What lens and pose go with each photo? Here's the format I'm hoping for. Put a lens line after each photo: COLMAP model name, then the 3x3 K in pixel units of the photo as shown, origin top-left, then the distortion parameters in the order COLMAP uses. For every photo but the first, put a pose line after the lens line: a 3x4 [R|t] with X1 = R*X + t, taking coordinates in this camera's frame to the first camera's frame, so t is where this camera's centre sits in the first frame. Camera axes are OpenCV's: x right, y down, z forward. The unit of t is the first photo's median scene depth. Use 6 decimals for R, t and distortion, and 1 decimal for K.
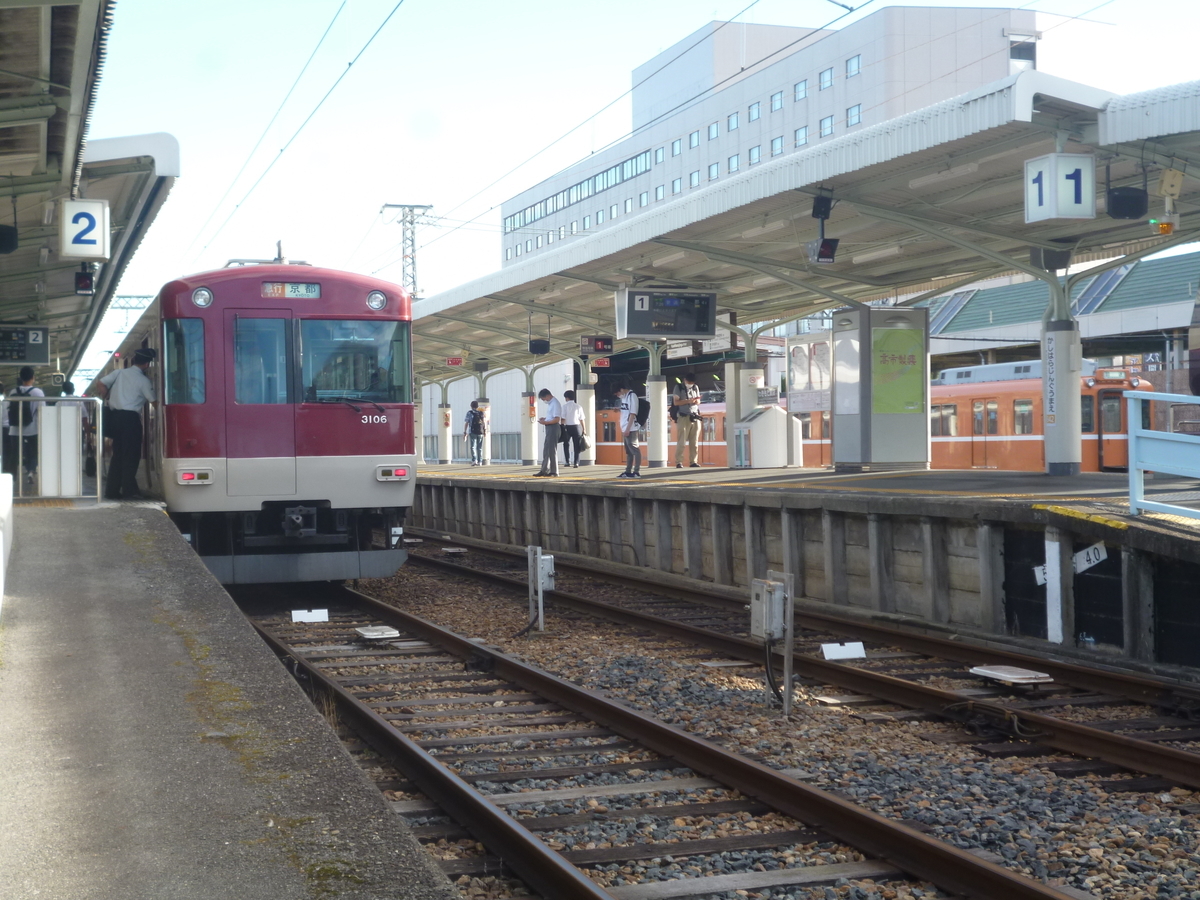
lens RADIAL K [[1679.1, 0, 599.2], [0, 1679.1, 449.0], [0, 0, 1]] dist [-0.021271, 0.000000]
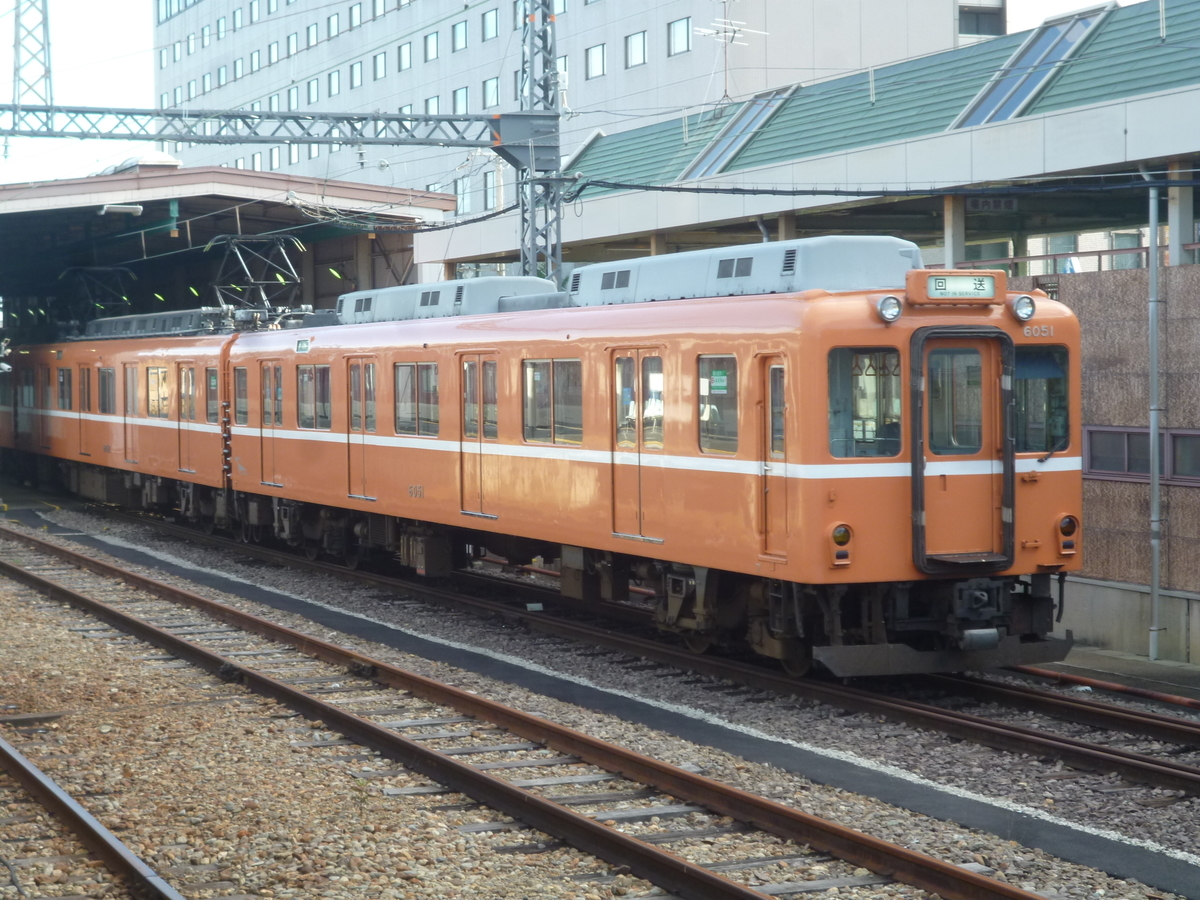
lens RADIAL K [[2466.7, 0, 600.2], [0, 2466.7, 450.1], [0, 0, 1]] dist [0.079123, 0.000000]
pose [[0.998071, -0.003691, 0.061966, 0.202178], [0.001643, 0.999452, 0.033071, -0.027547], [-0.062054, -0.032905, 0.997530, 0.501386]]
